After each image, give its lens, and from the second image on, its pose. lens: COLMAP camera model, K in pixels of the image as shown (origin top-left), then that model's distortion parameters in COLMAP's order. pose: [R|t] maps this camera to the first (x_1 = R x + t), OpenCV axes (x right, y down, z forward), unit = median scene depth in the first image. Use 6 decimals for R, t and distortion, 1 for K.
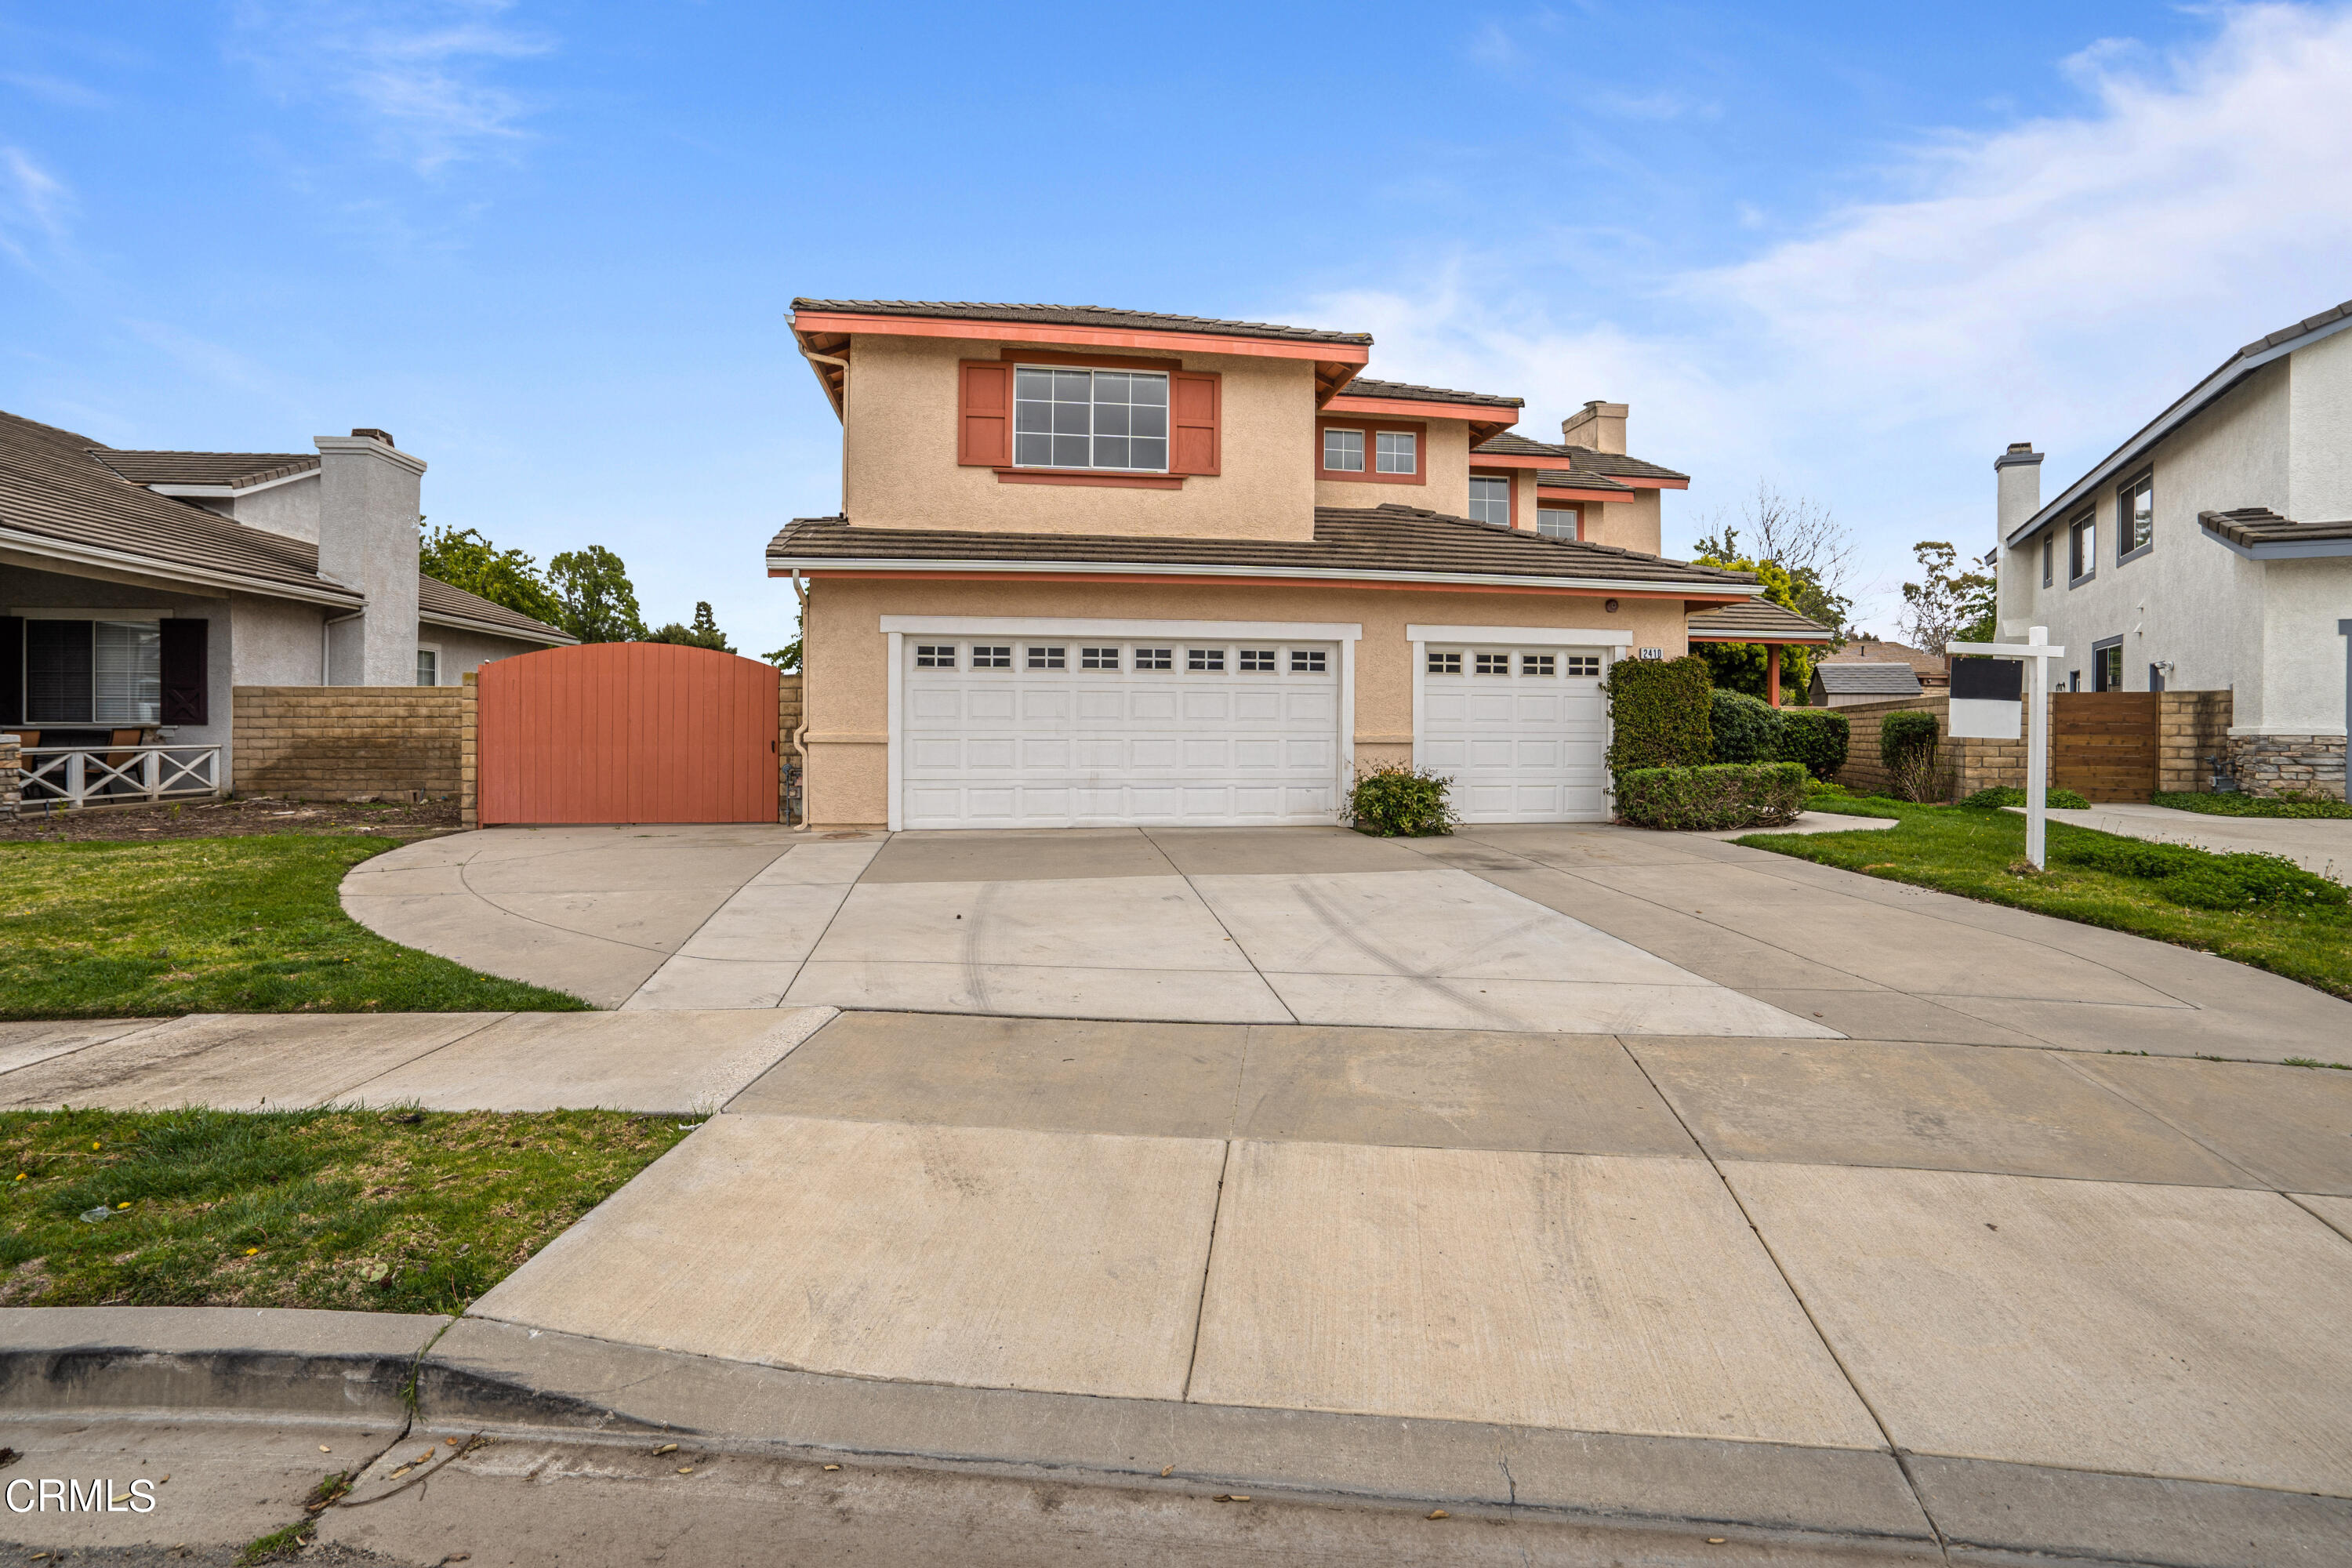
lens RADIAL K [[1096.2, 0, 1176.0], [0, 1096.2, 784.0], [0, 0, 1]] dist [-0.087037, 0.044842]
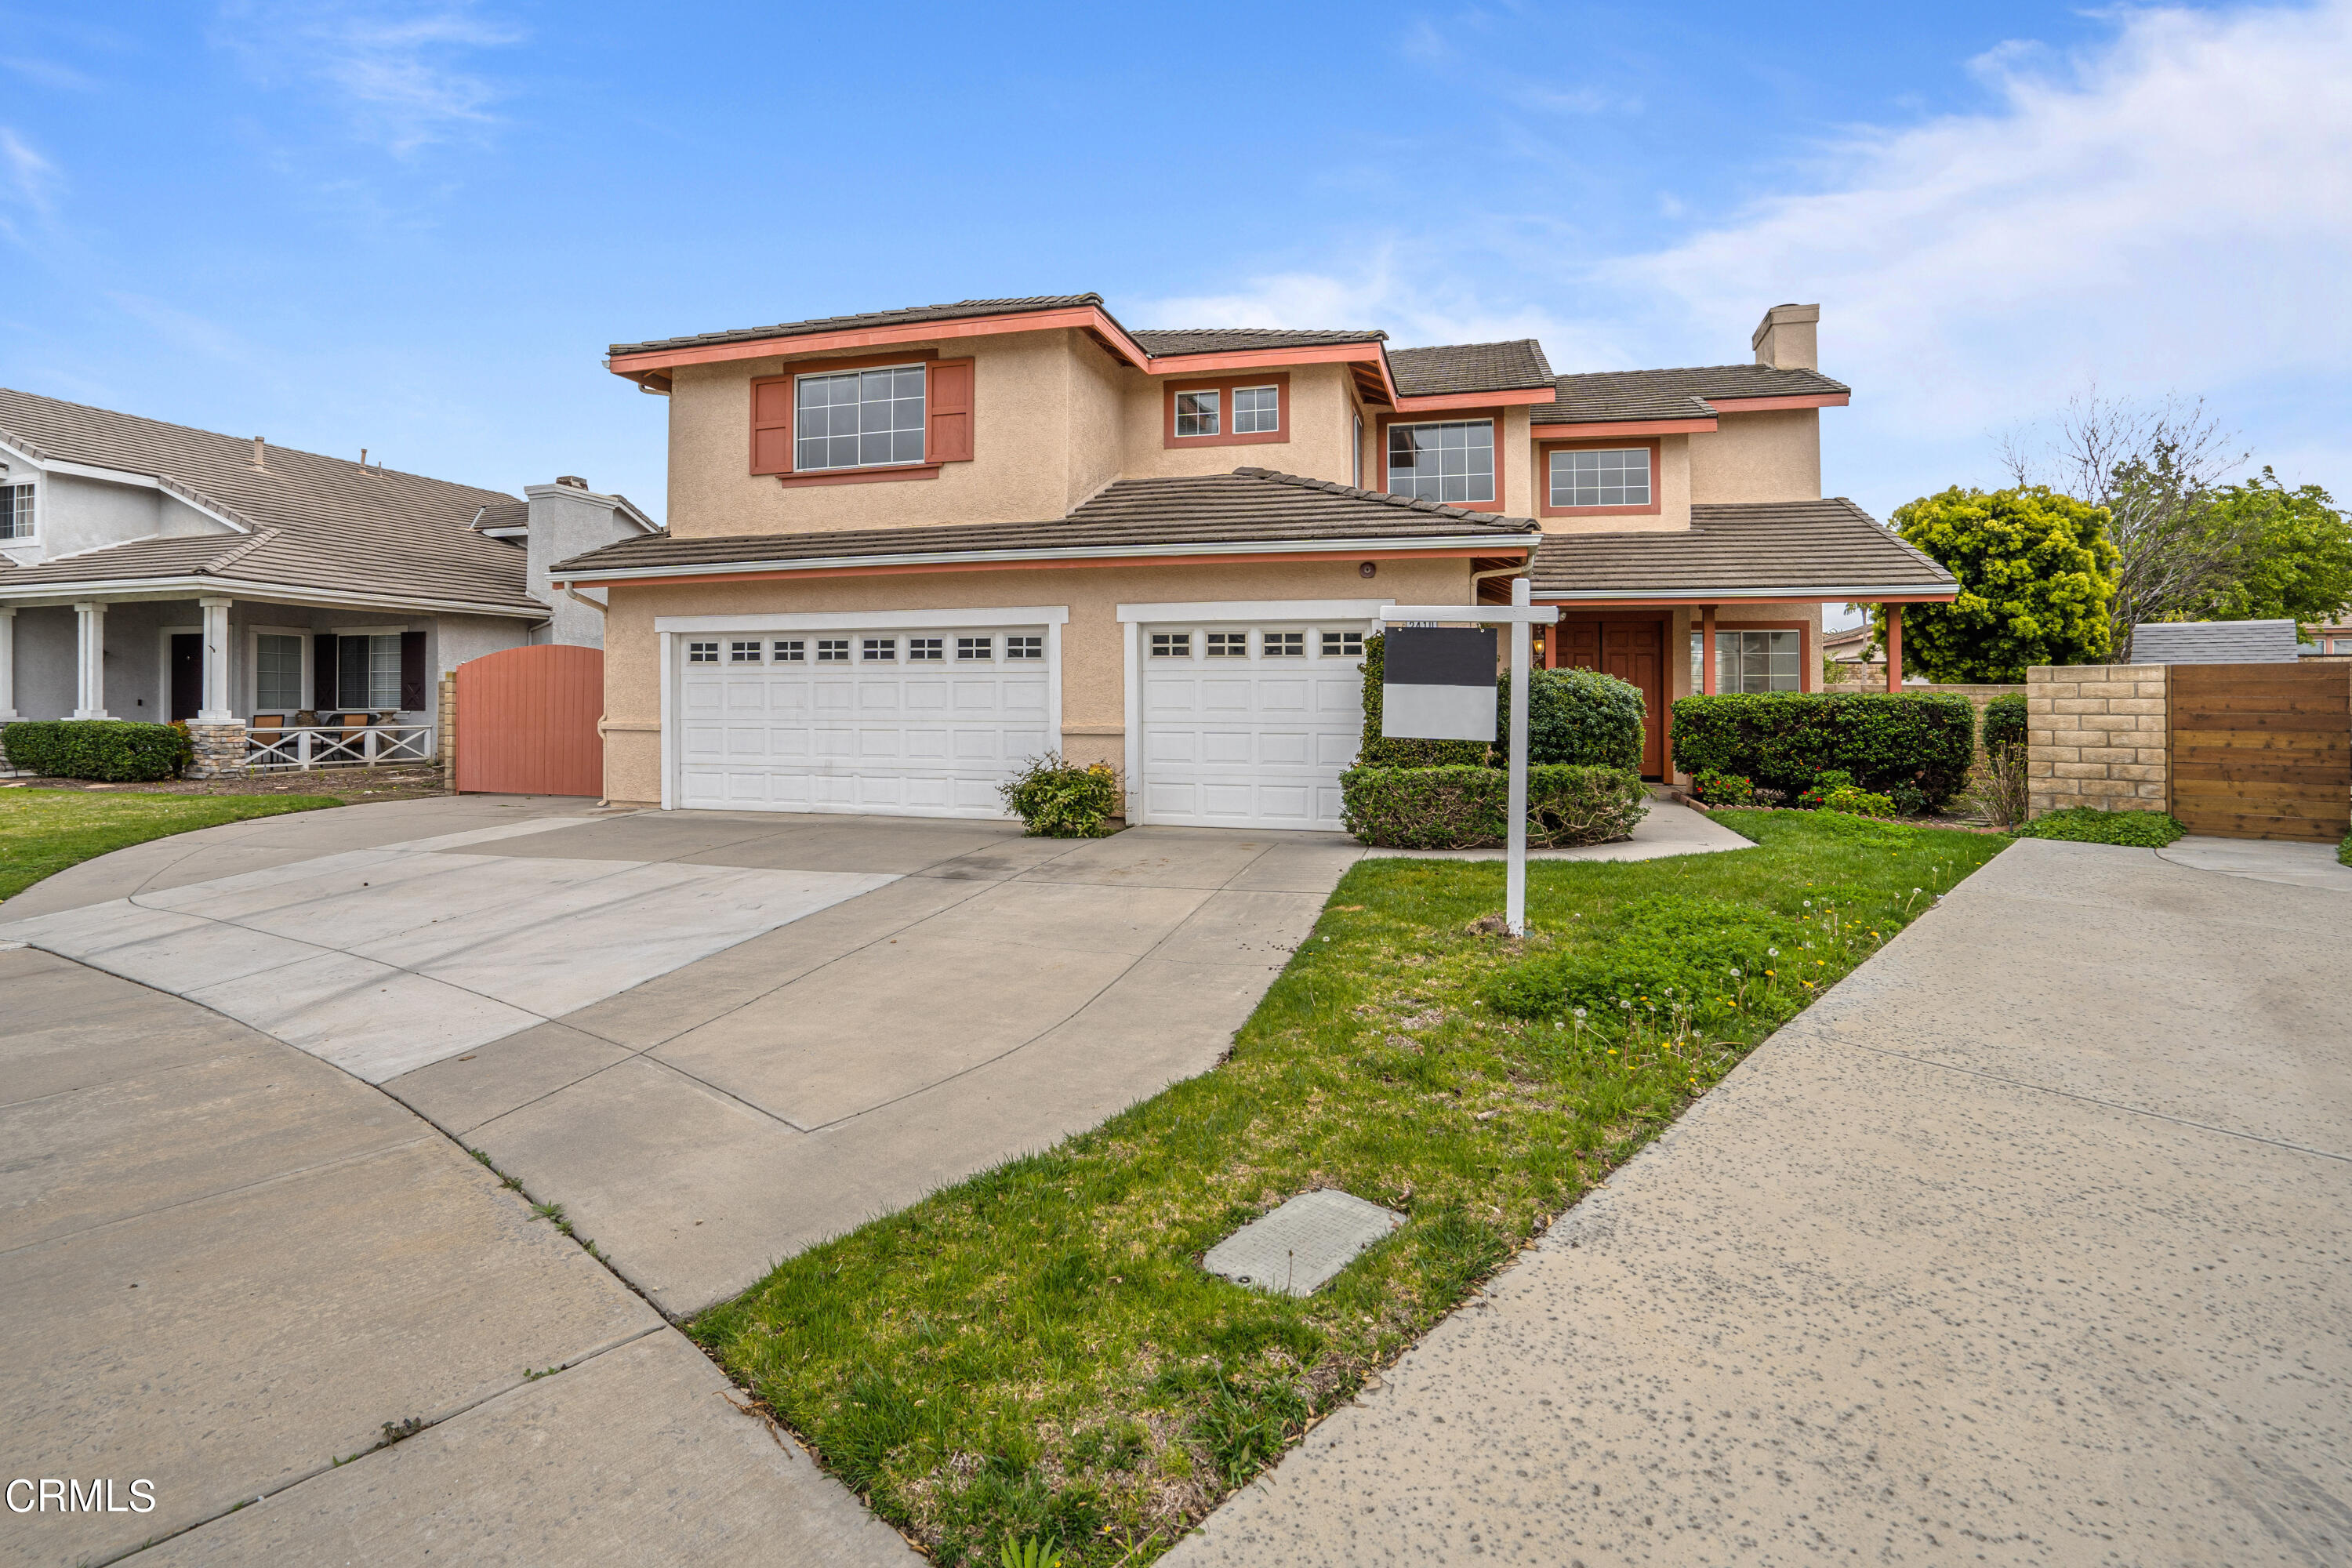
lens RADIAL K [[1106.9, 0, 1175.4], [0, 1106.9, 740.7], [0, 0, 1]] dist [-0.058233, 0.019913]
pose [[0.907056, 0.011768, -0.420845, 0.638121], [-0.022936, 0.999506, -0.021486, -0.013856], [0.420384, 0.029142, 0.906878, 0.187484]]
